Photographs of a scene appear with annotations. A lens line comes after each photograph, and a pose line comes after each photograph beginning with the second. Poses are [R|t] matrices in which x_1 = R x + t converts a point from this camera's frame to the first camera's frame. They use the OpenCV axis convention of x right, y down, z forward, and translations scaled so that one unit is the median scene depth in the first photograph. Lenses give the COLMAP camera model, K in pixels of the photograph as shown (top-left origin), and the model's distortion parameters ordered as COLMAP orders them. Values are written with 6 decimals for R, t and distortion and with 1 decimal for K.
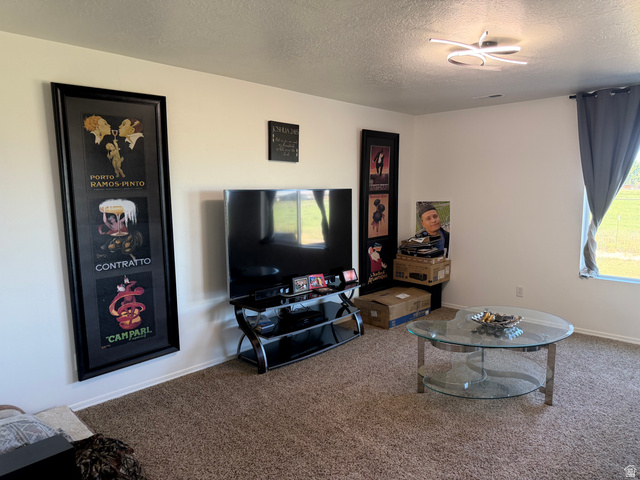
lens RADIAL K [[453.7, 0, 320.0], [0, 453.7, 240.0], [0, 0, 1]] dist [0.101278, -0.116829]
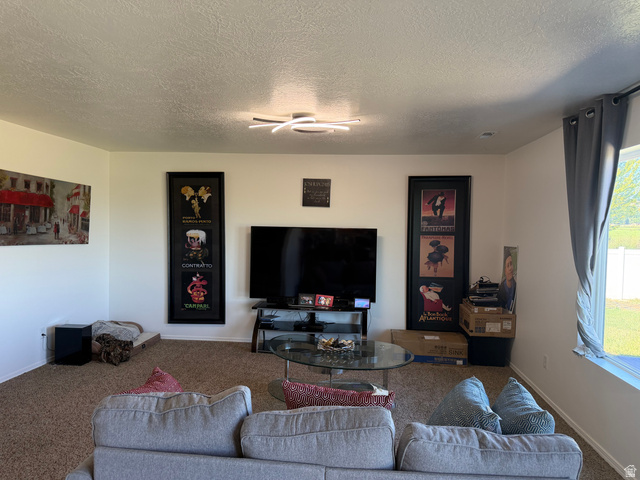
lens RADIAL K [[453.7, 0, 320.0], [0, 453.7, 240.0], [0, 0, 1]] dist [0.101278, -0.116829]
pose [[0.609900, 0.041441, -0.791394, 0.900439], [-0.115374, 0.992635, -0.036936, -0.025828], [0.784035, 0.113834, 0.610189, 0.193658]]
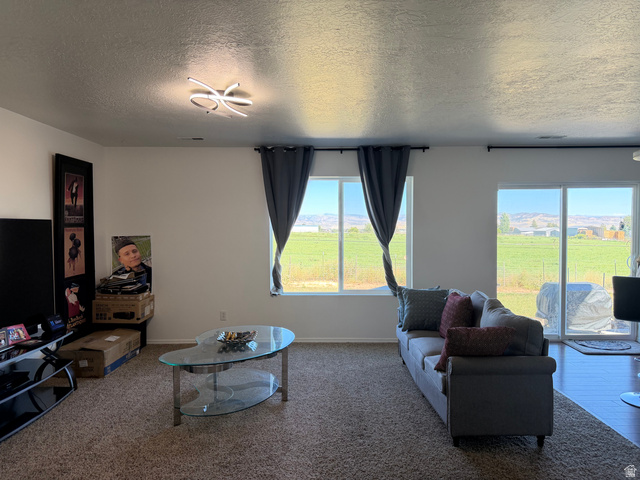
lens RADIAL K [[453.7, 0, 320.0], [0, 453.7, 240.0], [0, 0, 1]] dist [0.101278, -0.116829]
pose [[0.732820, -0.016714, 0.680218, -0.152531], [0.077134, 0.995295, -0.058642, 0.014567], [-0.676037, 0.095442, 0.730661, 0.028433]]
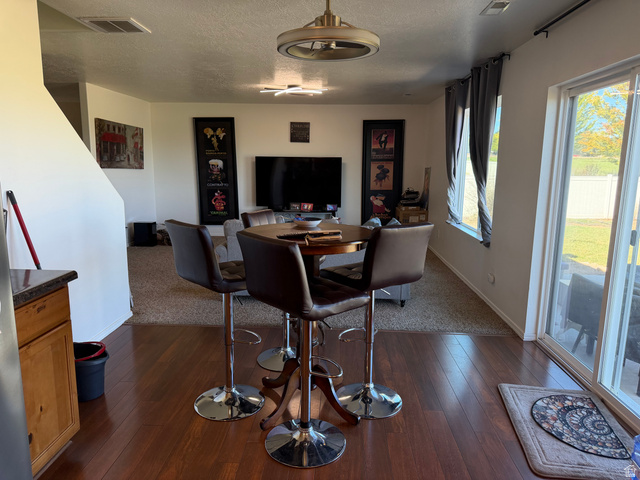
lens RADIAL K [[453.7, 0, 320.0], [0, 453.7, 240.0], [0, 0, 1]] dist [0.101278, -0.116829]
pose [[0.651919, 0.137688, -0.745684, 1.343340], [-0.101163, 0.990378, 0.094428, 0.041672], [0.751511, 0.013877, 0.659575, -0.180745]]
